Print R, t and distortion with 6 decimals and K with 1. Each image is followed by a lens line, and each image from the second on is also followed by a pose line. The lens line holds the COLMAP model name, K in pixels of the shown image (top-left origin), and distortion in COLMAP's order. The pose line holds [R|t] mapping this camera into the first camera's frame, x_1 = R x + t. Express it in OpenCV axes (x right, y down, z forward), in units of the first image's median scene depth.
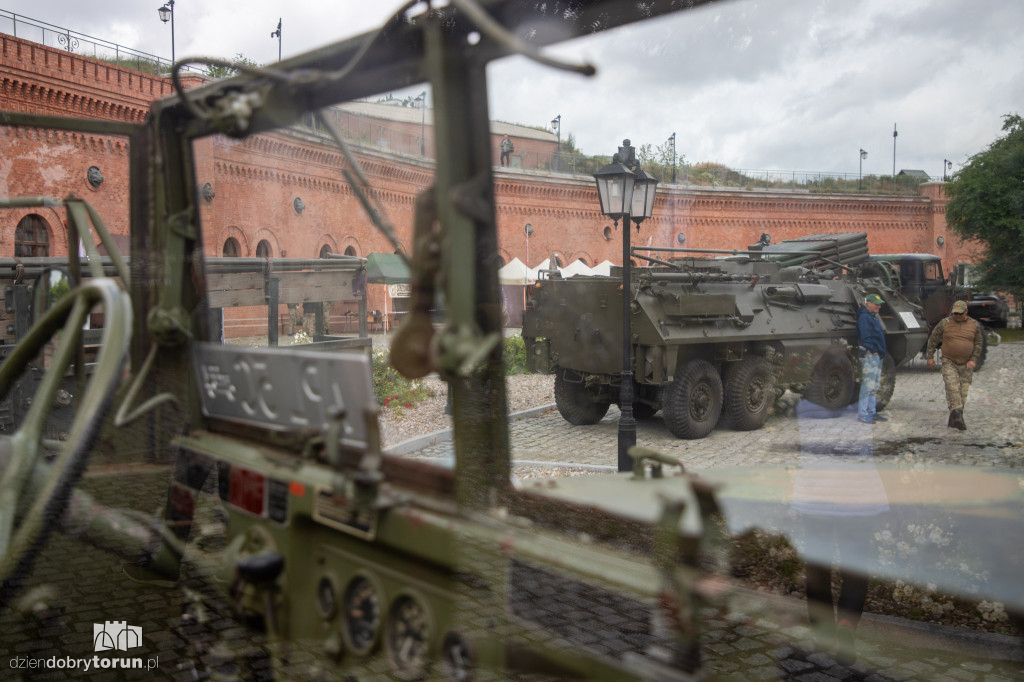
lens RADIAL K [[1020.1, 0, 512.9], [0, 1020.1, 327.2], [0, 0, 1]] dist [0.210985, -0.000366]
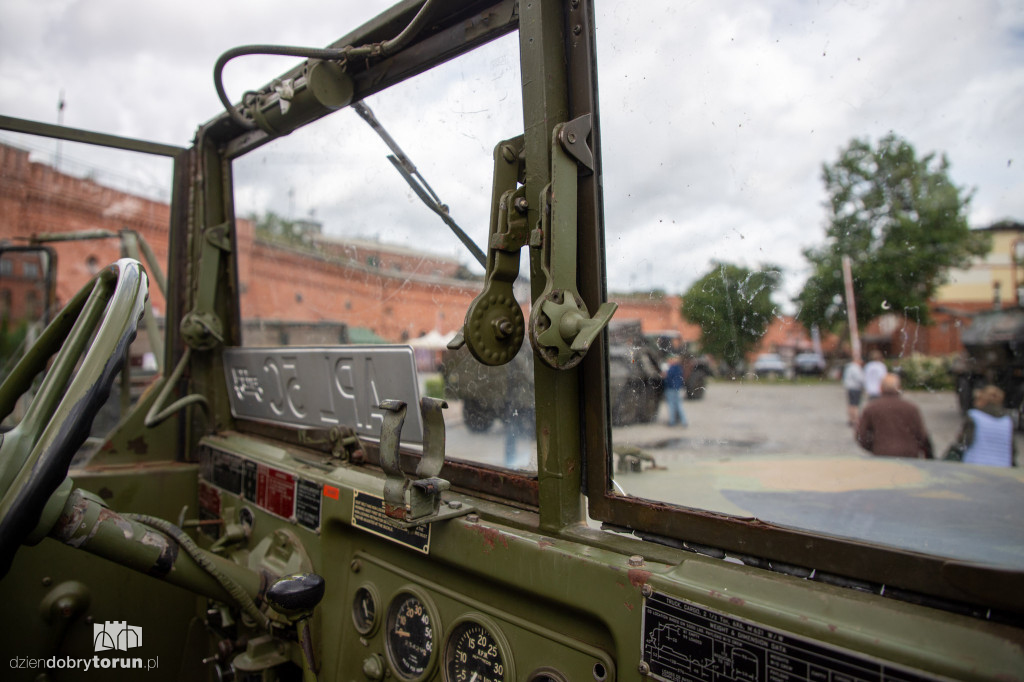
lens RADIAL K [[622.0, 0, 512.0], [0, 622.0, 341.0], [0, 0, 1]] dist [-0.003192, 0.000304]
pose [[0.991936, 0.017522, 0.125526, -0.168825], [-0.010681, 0.998431, -0.054967, 0.070167], [-0.126292, 0.053183, 0.990566, 0.590082]]
